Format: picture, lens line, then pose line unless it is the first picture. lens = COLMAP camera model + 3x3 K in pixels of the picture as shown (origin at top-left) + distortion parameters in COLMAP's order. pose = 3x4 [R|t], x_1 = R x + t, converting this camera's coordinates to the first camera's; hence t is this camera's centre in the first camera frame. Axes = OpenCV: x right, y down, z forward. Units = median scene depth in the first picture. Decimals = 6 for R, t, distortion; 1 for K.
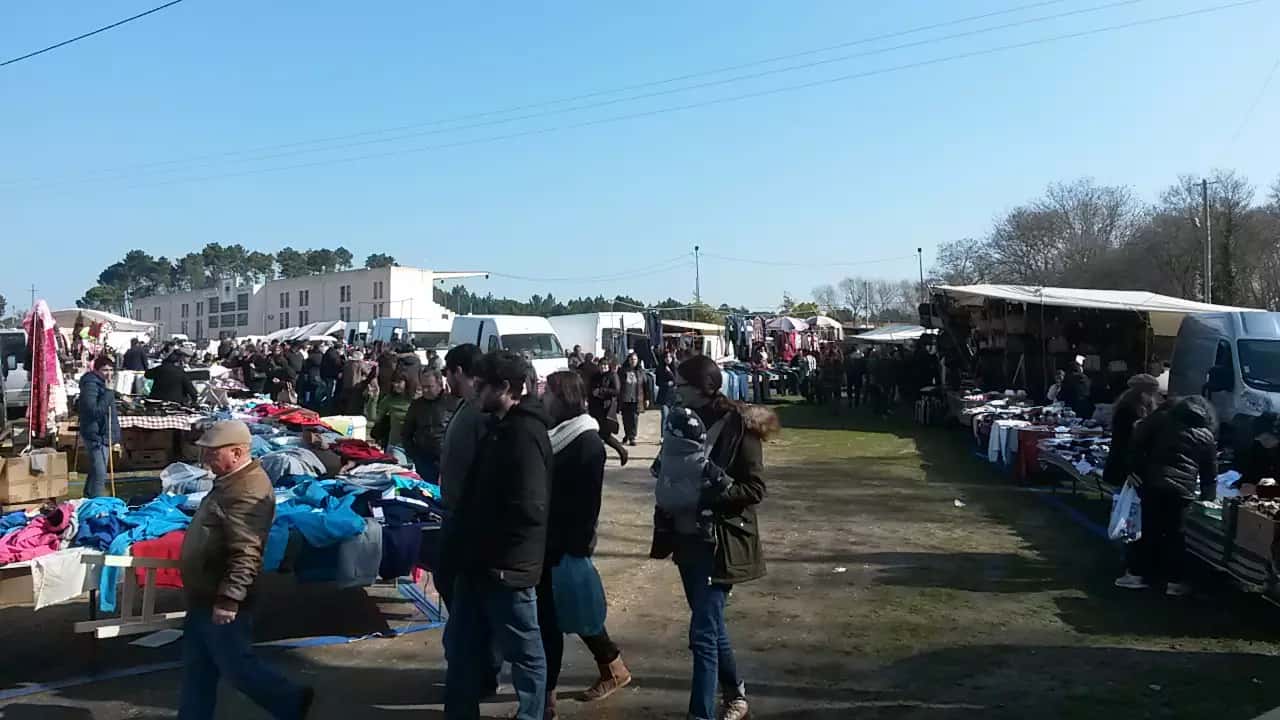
lens RADIAL K [[1003.6, 0, 637.9], [0, 1003.6, 335.0], [0, 0, 1]] dist [0.044881, -0.089031]
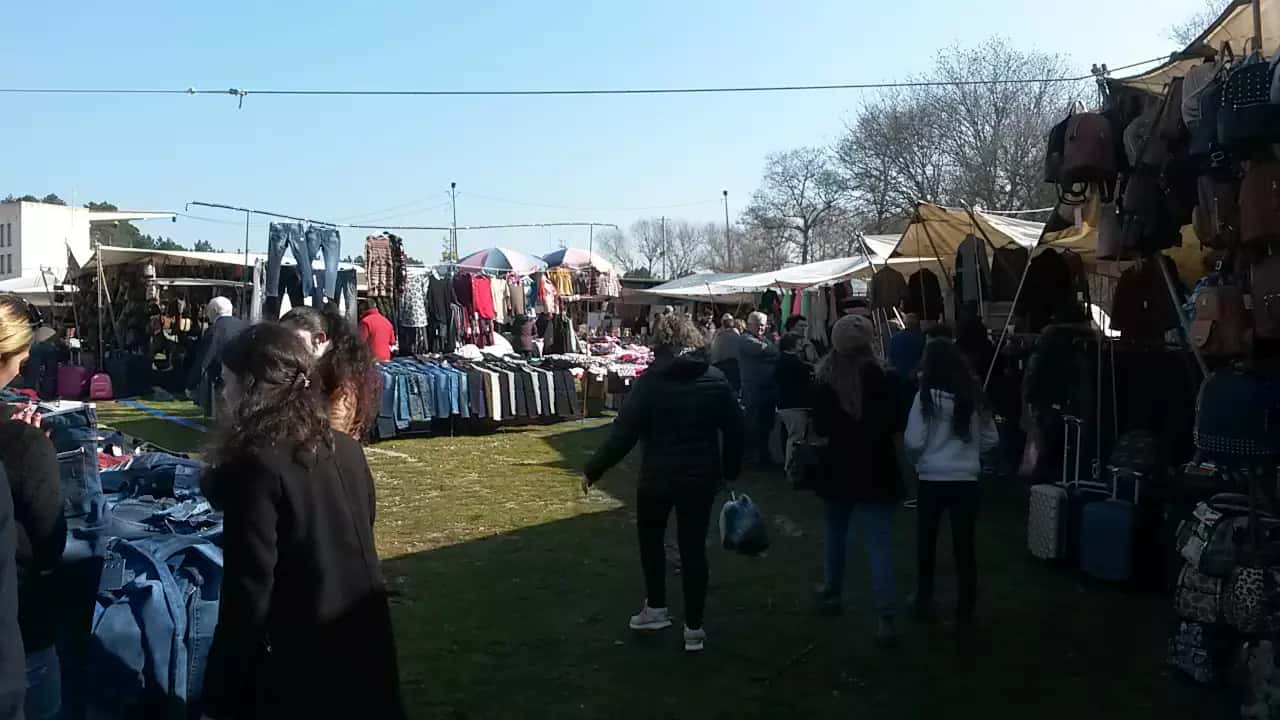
lens RADIAL K [[977.0, 0, 640.0], [0, 977.0, 360.0], [0, 0, 1]] dist [0.031772, 0.001577]
pose [[0.980562, -0.016066, 0.195552, 0.280830], [0.003858, 0.998028, 0.062647, 0.015811], [-0.196173, -0.060675, 0.978690, 1.207018]]
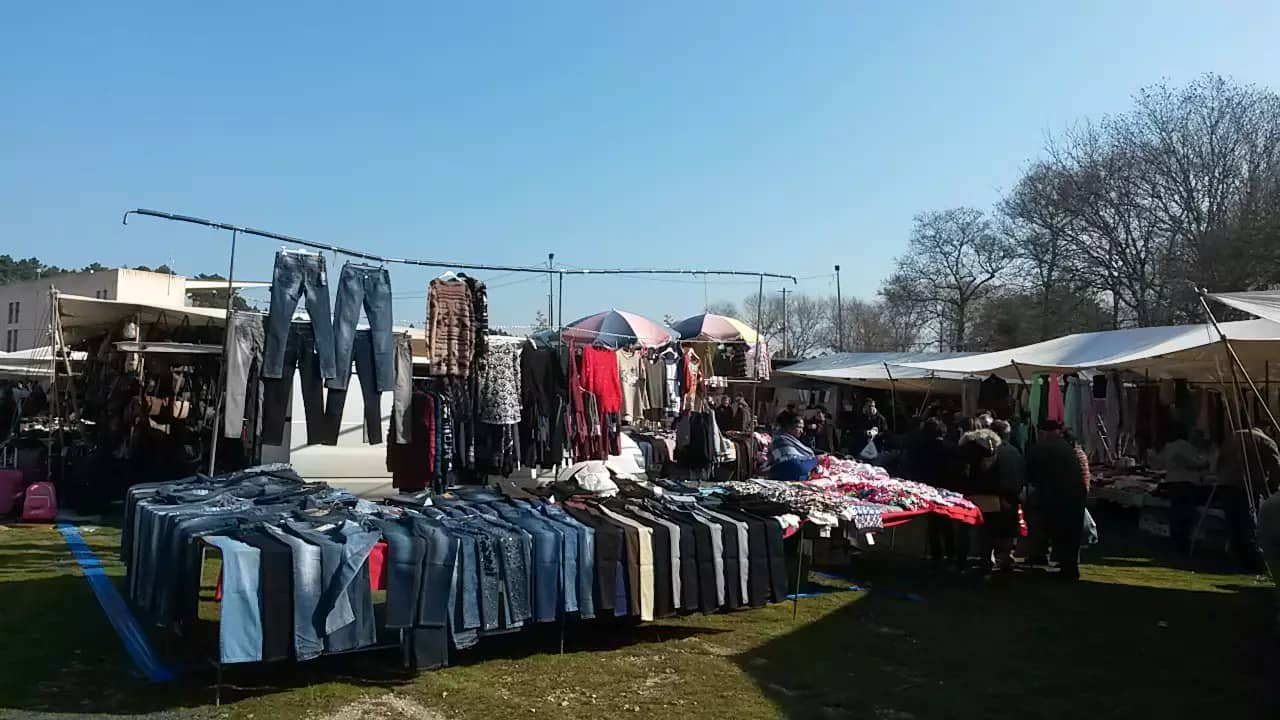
lens RADIAL K [[989.6, 0, 640.0], [0, 989.6, 360.0], [0, 0, 1]] dist [0.037392, -0.001592]
pose [[0.994202, 0.018871, 0.105863, 0.274182], [-0.017192, 0.999712, -0.016745, 0.012562], [-0.106149, 0.014828, 0.994240, 1.496337]]
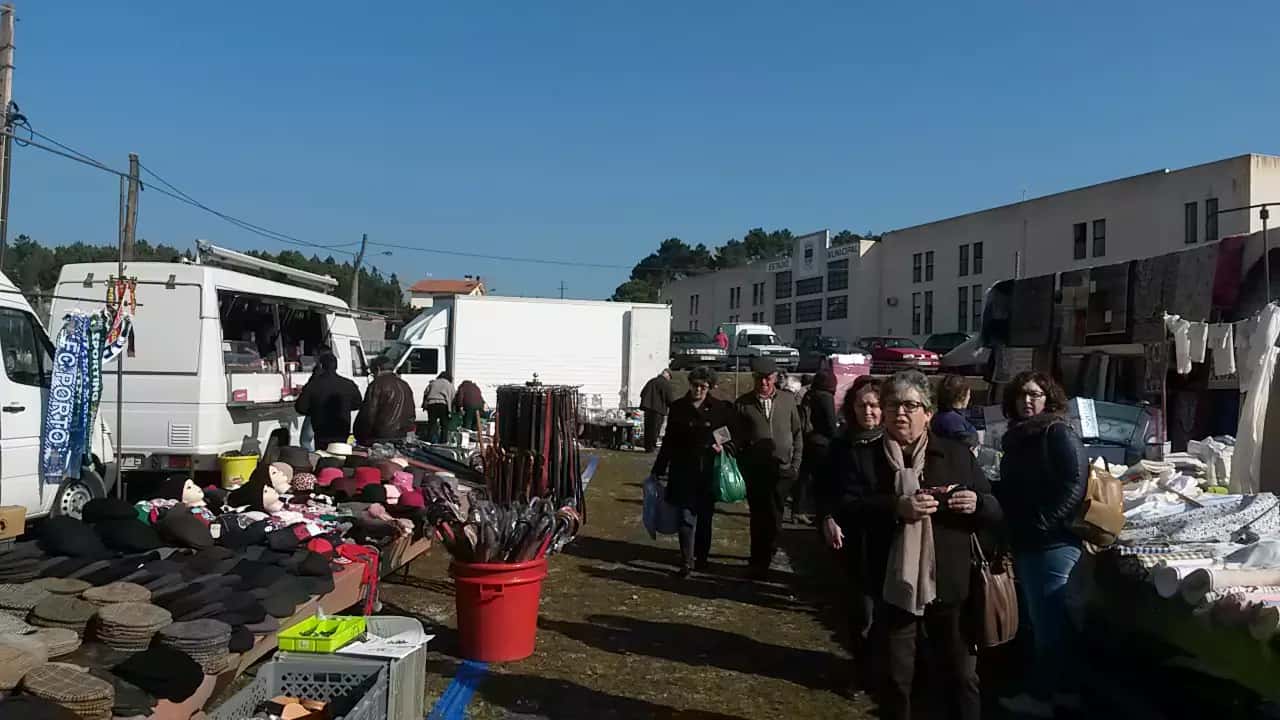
lens RADIAL K [[1008.8, 0, 635.0], [0, 1008.8, 337.1], [0, 0, 1]] dist [0.117201, -0.000056]
pose [[0.876686, 0.006338, -0.481022, -1.533935], [-0.011106, 0.999913, -0.007067, 0.036875], [0.480935, 0.011538, 0.876680, 3.211460]]
